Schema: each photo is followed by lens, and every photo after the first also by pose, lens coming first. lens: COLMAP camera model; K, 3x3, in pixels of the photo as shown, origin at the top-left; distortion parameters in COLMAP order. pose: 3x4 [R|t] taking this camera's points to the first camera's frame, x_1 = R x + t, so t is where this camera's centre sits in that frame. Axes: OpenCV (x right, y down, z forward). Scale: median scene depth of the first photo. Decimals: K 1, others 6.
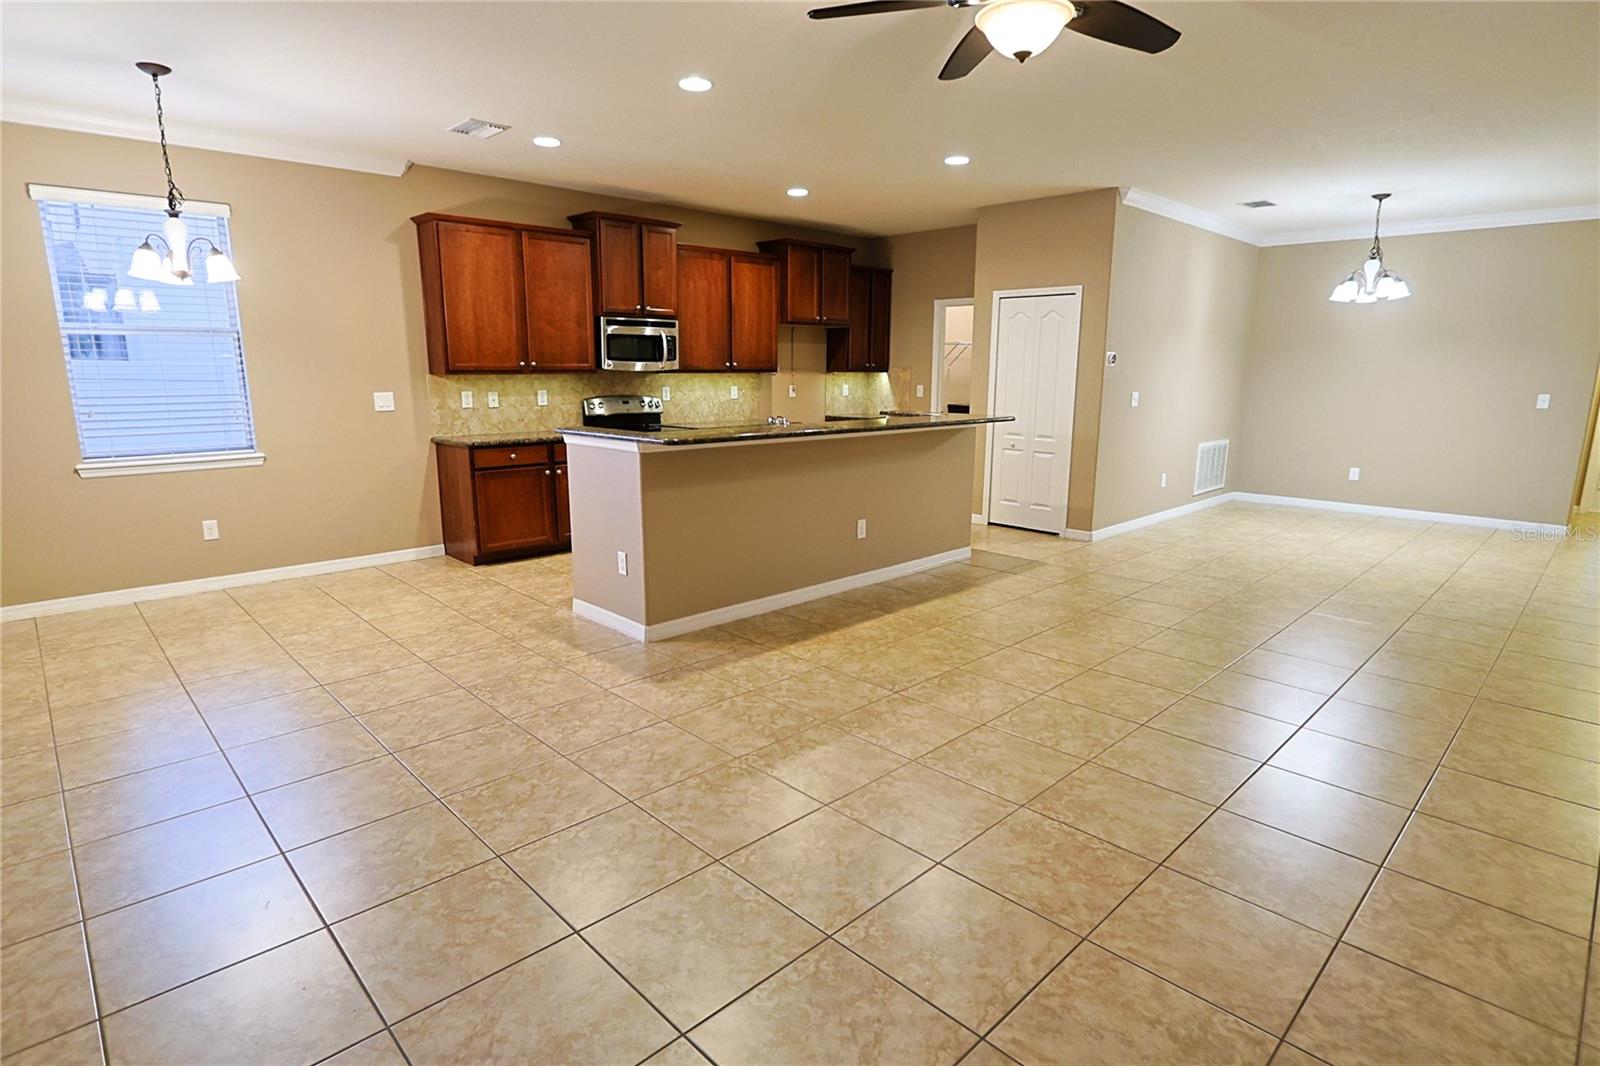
lens RADIAL K [[823.0, 0, 800.1], [0, 823.0, 540.6], [0, 0, 1]] dist [-0.020842, 0.003081]
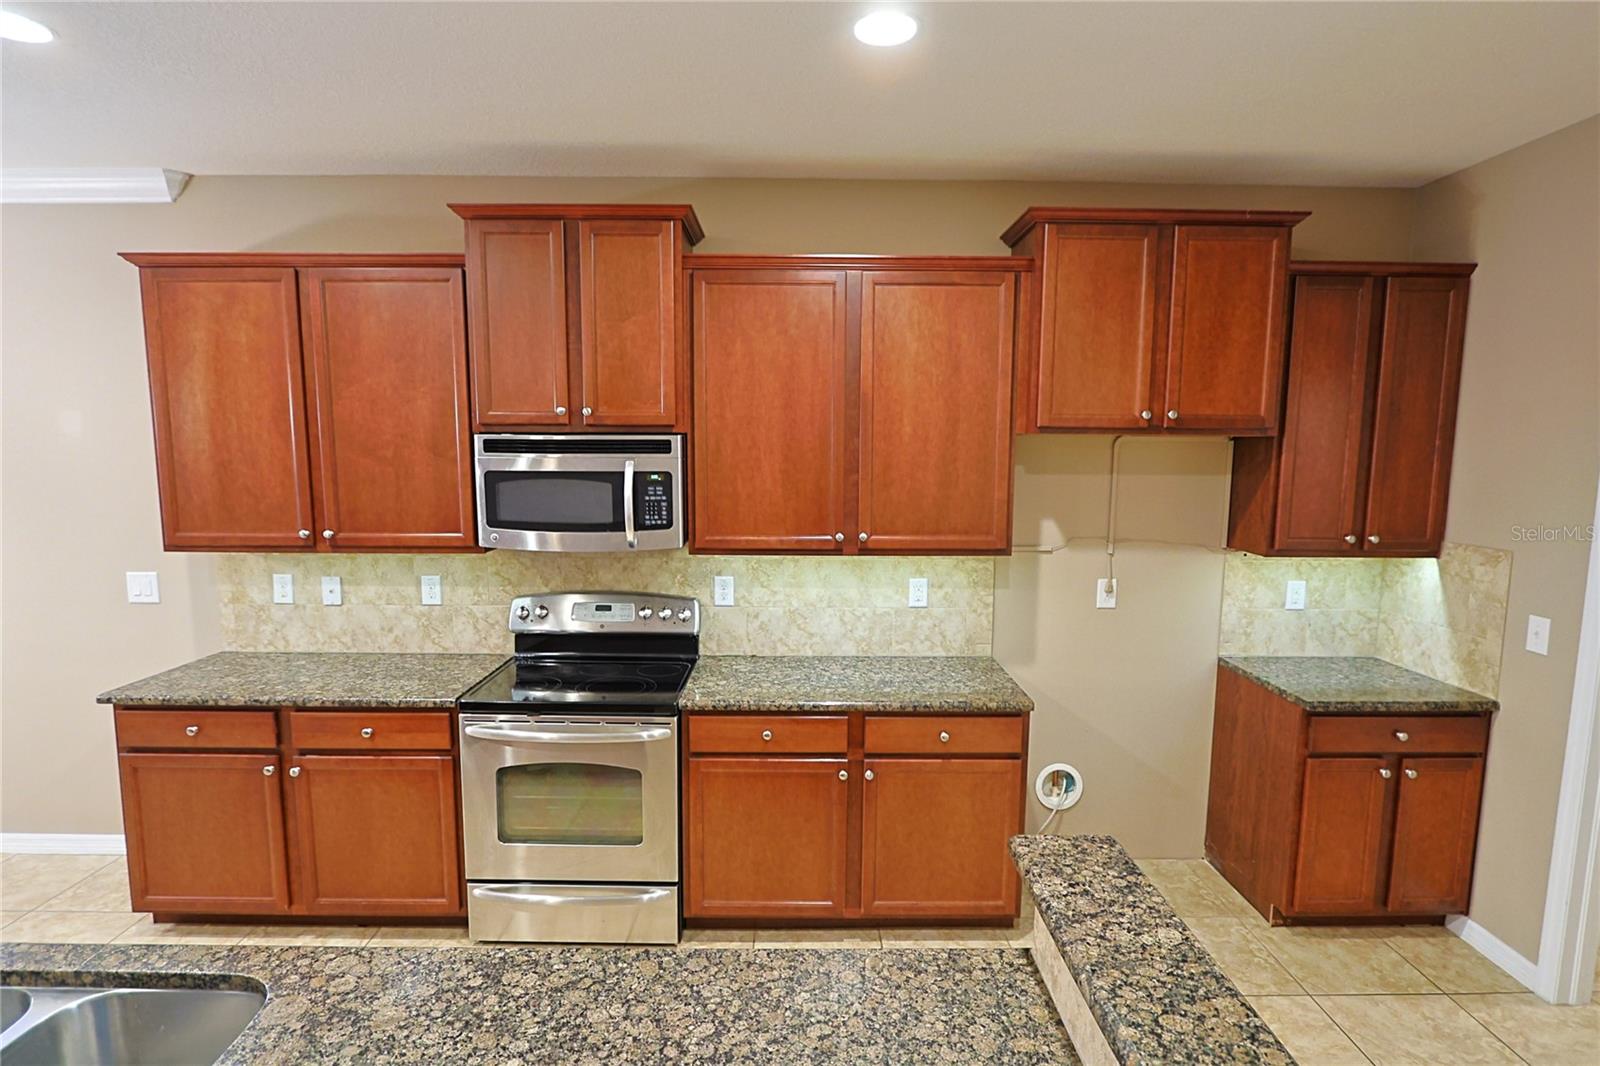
lens RADIAL K [[833.7, 0, 803.9], [0, 833.7, 545.9], [0, 0, 1]] dist [-0.019051, 0.002324]
pose [[0.725717, 0.085146, -0.682704, 0.209526], [-0.146410, 0.988696, -0.032326, -0.224501], [0.672234, 0.123414, 0.729980, 0.797901]]
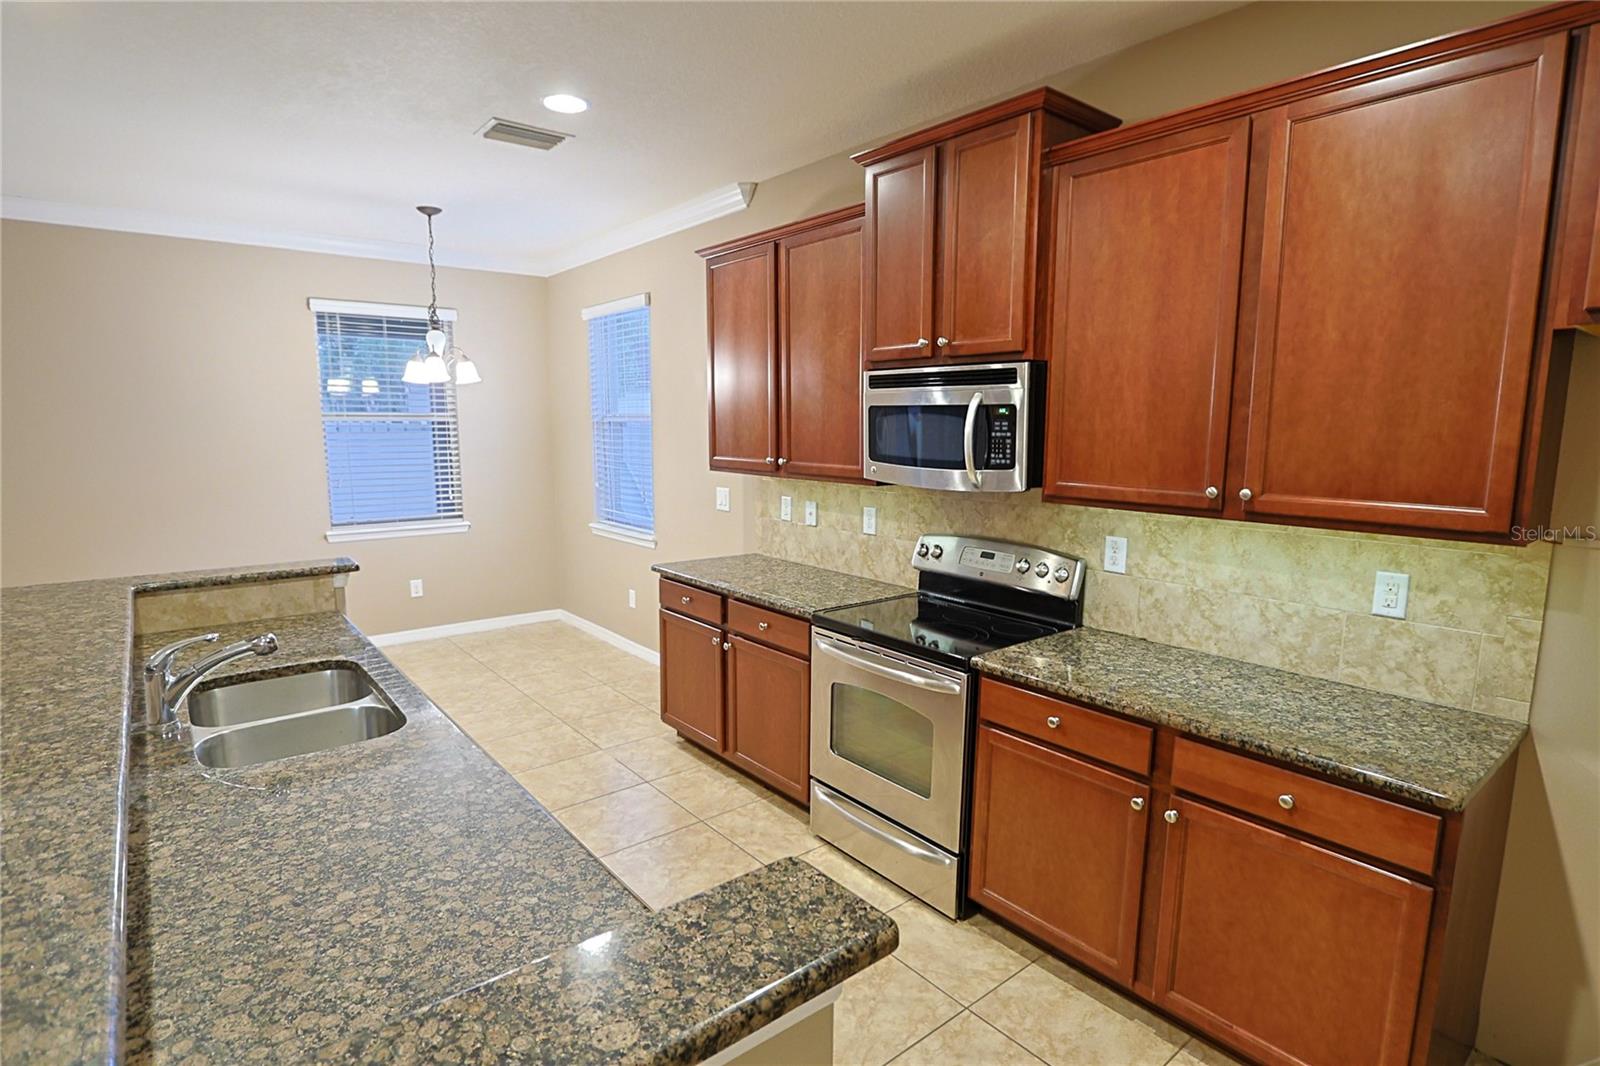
lens RADIAL K [[815.5, 0, 802.3], [0, 815.5, 541.6], [0, 0, 1]] dist [-0.022109, 0.004507]
pose [[-0.082269, 0.143648, -0.986203, 0.248633], [-0.211472, 0.964507, 0.158129, -0.245412], [0.973915, 0.221564, -0.048971, 1.013674]]
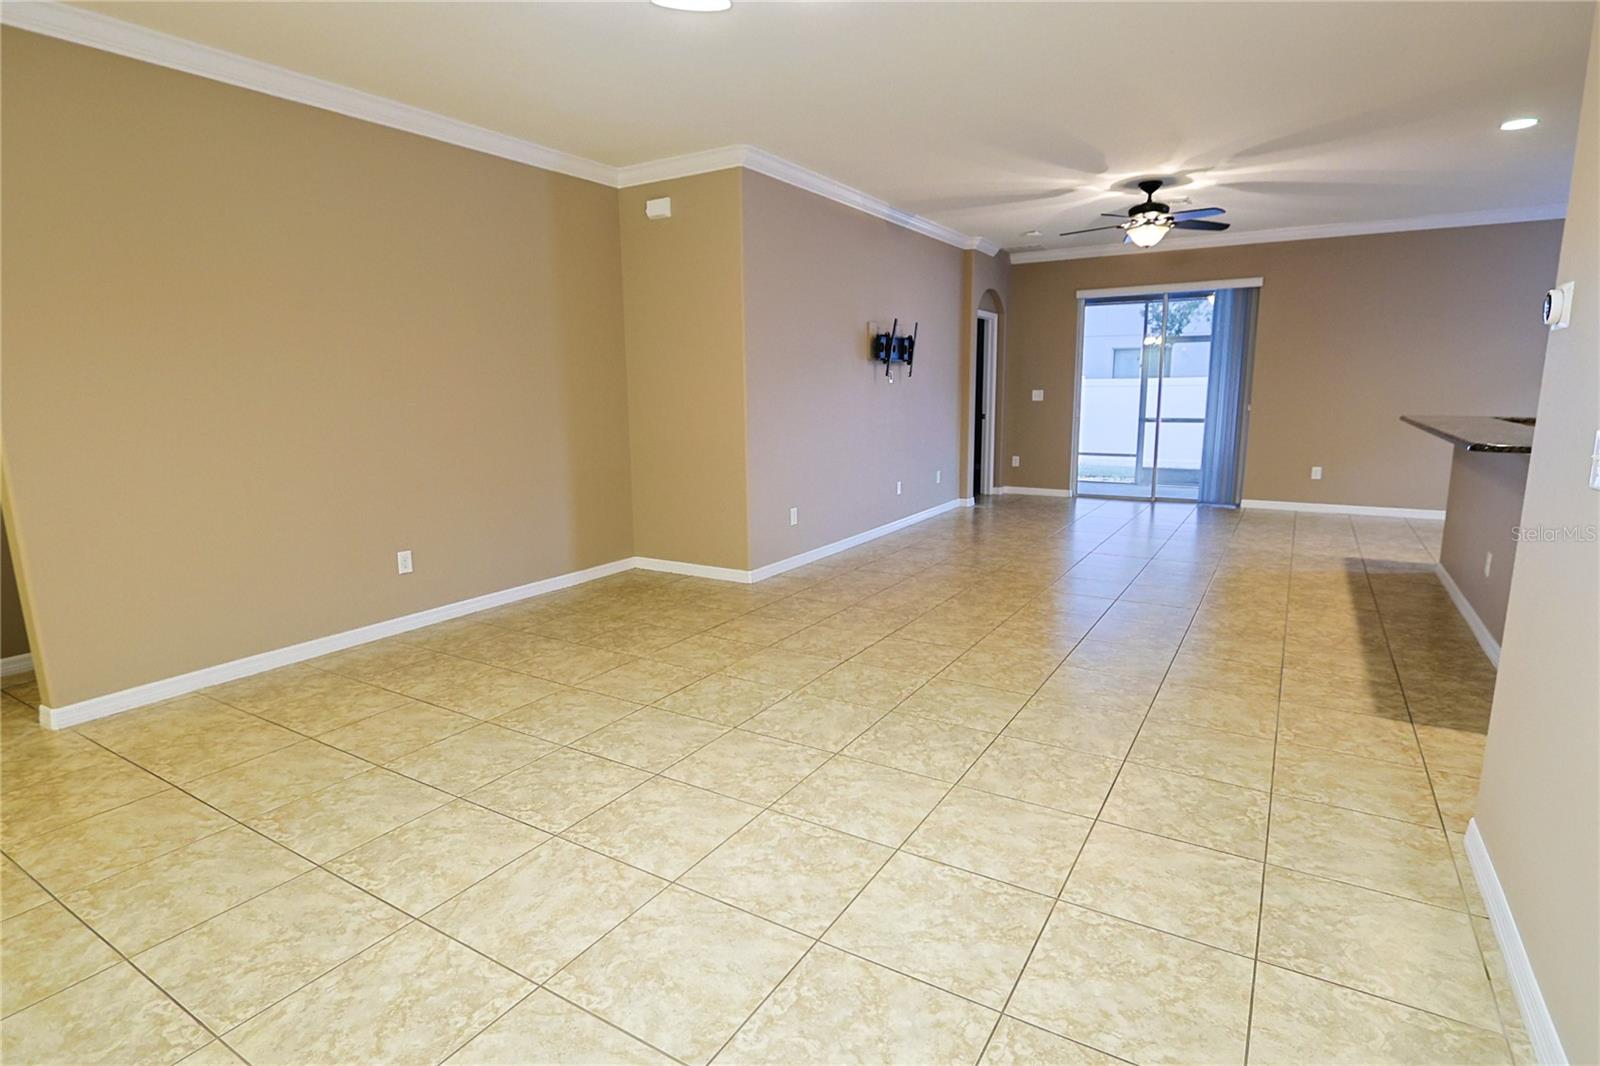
lens RADIAL K [[815.5, 0, 802.3], [0, 815.5, 541.6], [0, 0, 1]] dist [-0.022109, 0.004507]
pose [[-0.967620, 0.054296, -0.246501, 0.751049], [-0.044968, 0.923885, 0.380018, -0.248372], [0.248372, 0.378798, -0.891529, 1.263017]]
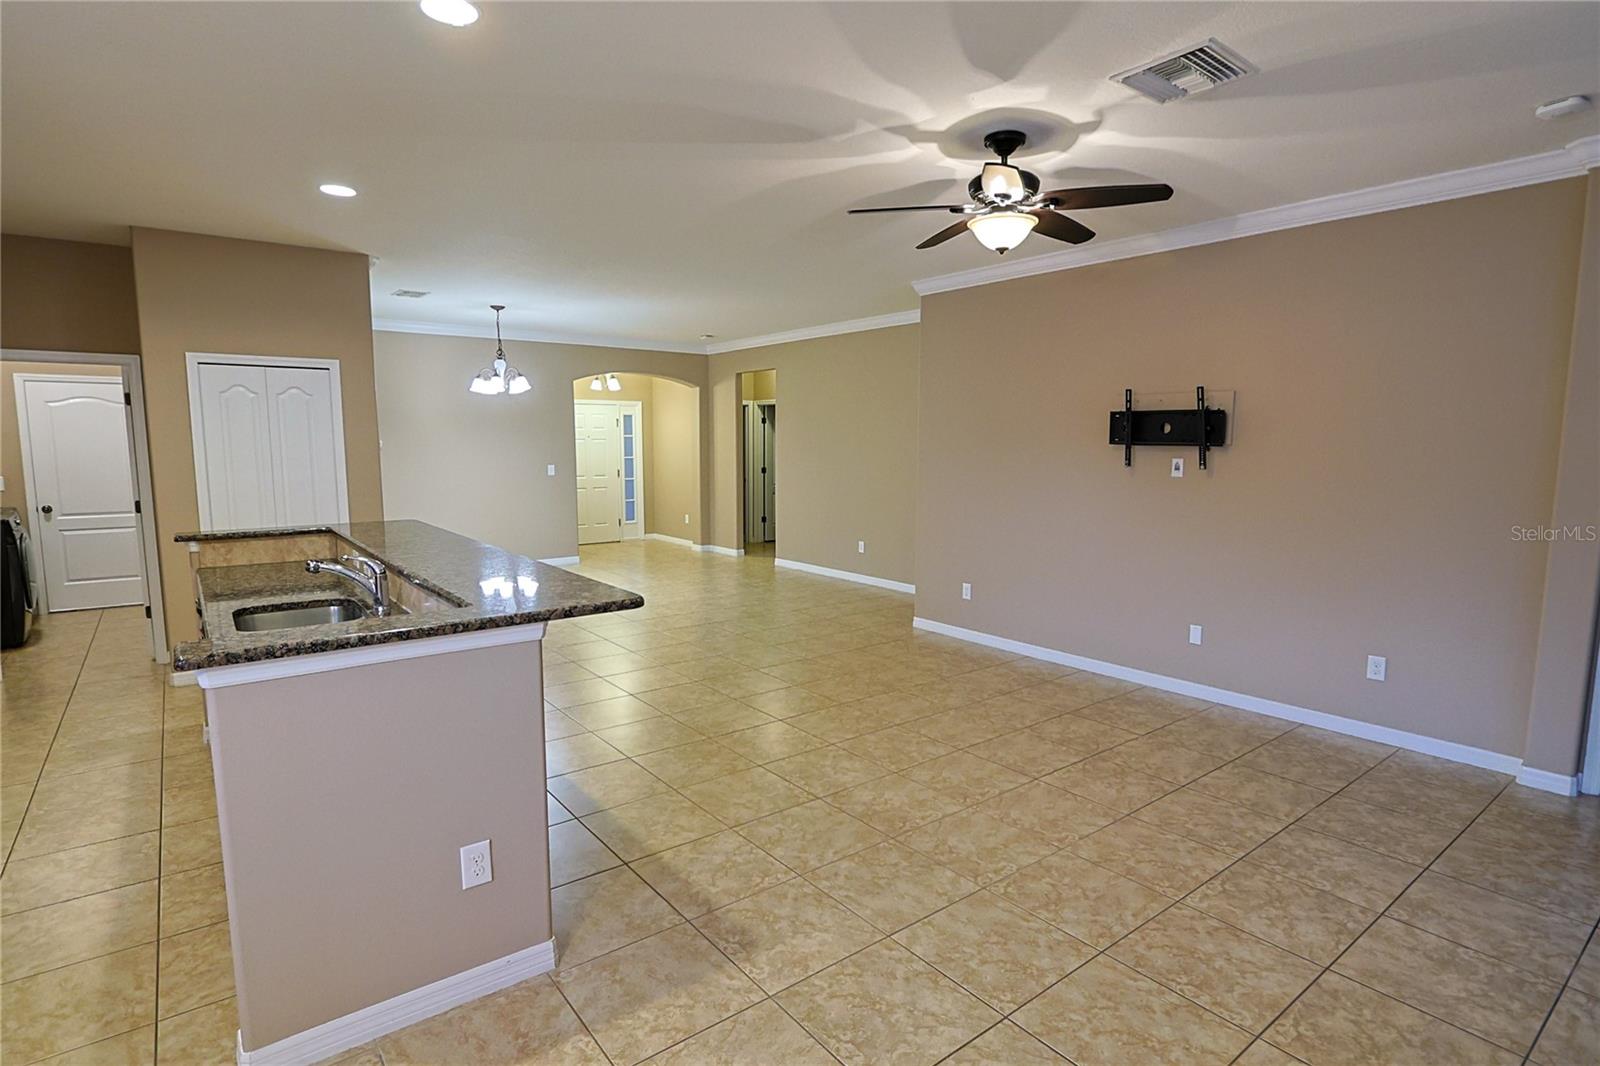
lens RADIAL K [[823.0, 0, 800.1], [0, 823.0, 540.6], [0, 0, 1]] dist [-0.020842, 0.003081]
pose [[0.111299, -0.125741, 0.985800, -0.458717], [0.204275, 0.973676, 0.101132, -0.122345], [-0.972566, 0.190118, 0.134055, 0.473729]]
